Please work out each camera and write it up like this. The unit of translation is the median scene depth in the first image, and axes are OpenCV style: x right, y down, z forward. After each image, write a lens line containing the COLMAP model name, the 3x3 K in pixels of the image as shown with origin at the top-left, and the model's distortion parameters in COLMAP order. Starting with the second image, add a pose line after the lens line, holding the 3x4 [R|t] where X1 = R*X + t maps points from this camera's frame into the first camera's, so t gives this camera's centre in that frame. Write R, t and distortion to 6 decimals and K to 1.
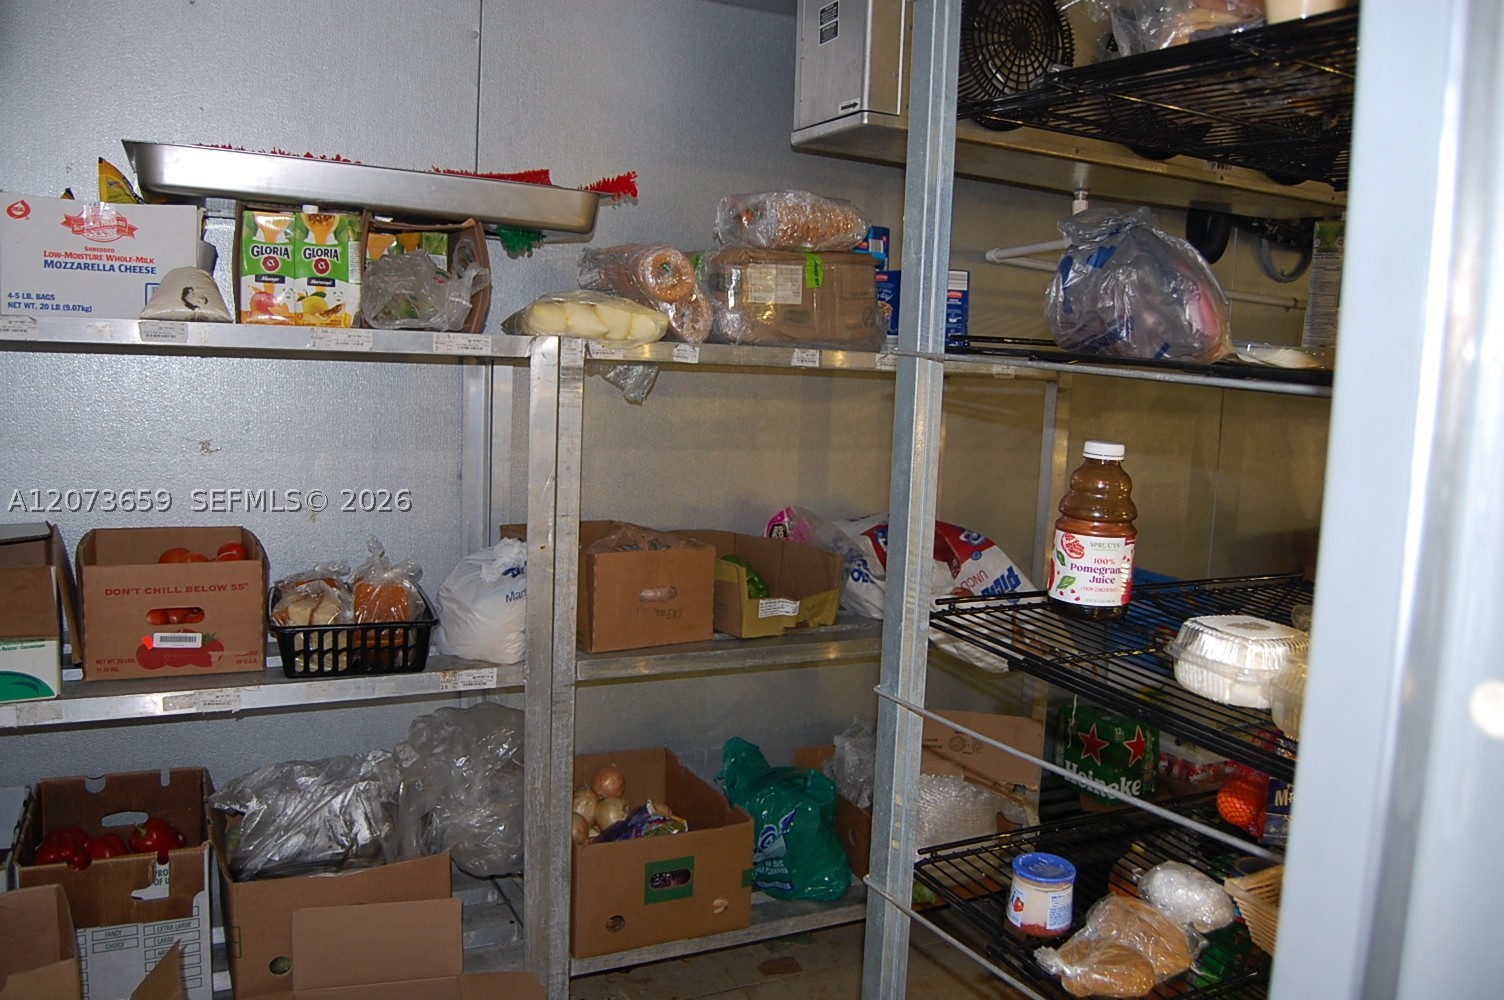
lens RADIAL K [[1177.7, 0, 753.9], [0, 1177.7, 496.6], [0, 0, 1]] dist [-0.093308, 0.035749]
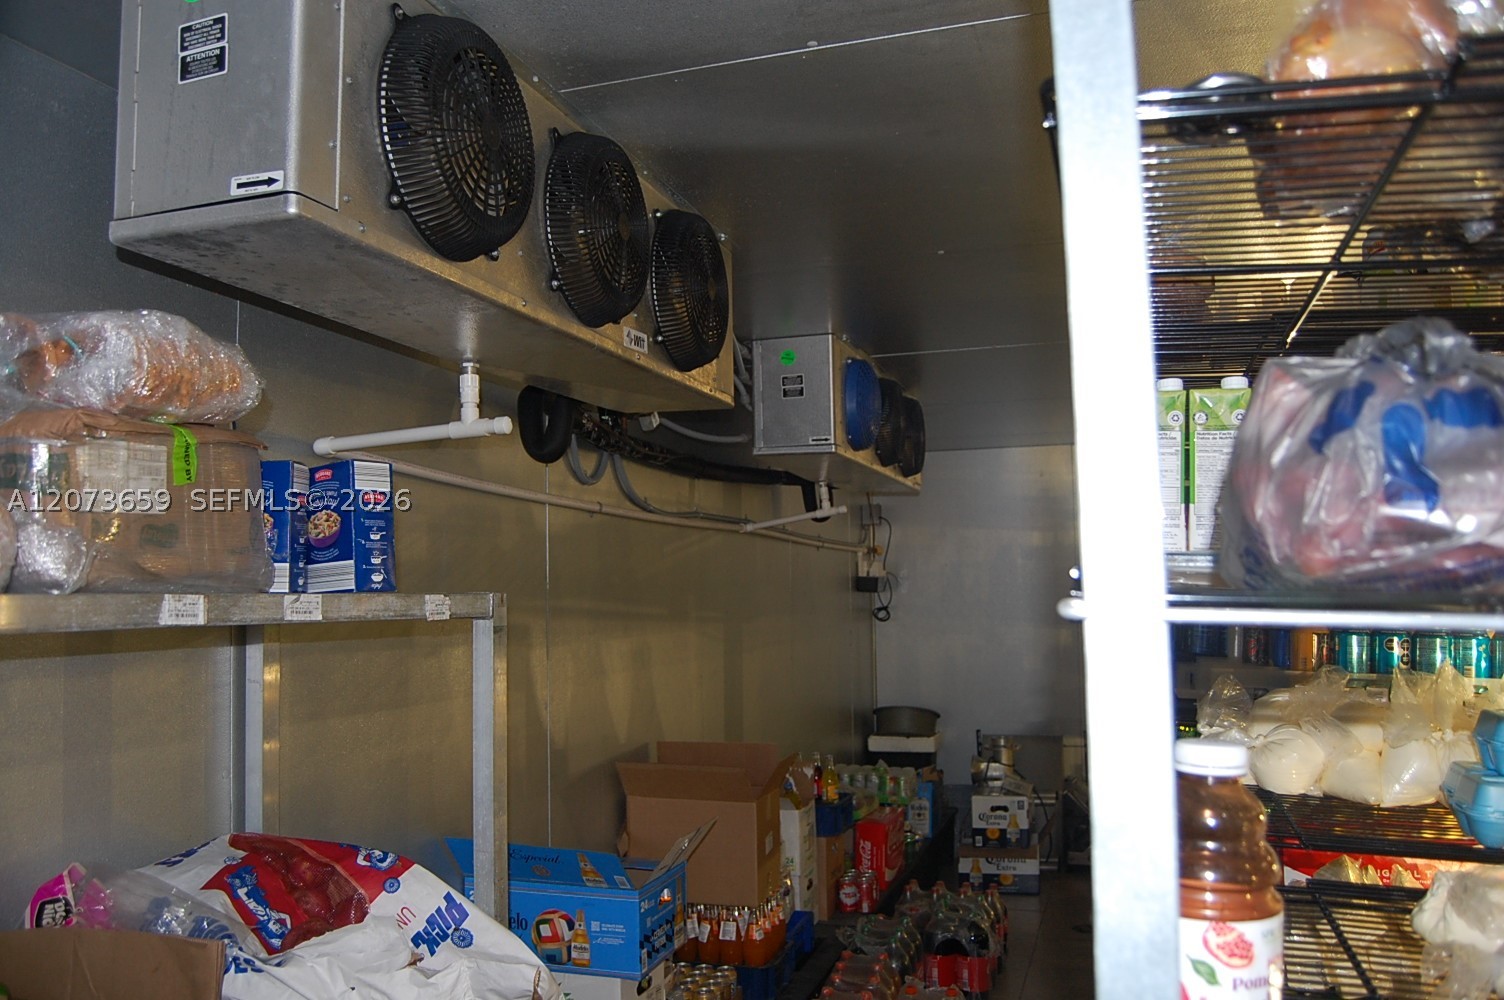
lens RADIAL K [[1177.7, 0, 751.4], [0, 1177.7, 503.0], [0, 0, 1]] dist [-0.093308, 0.035749]
pose [[0.717221, -0.000912, 0.696845, -0.141316], [0.121547, 0.984833, -0.123813, -0.066948], [-0.686163, 0.173501, 0.706454, 0.419202]]
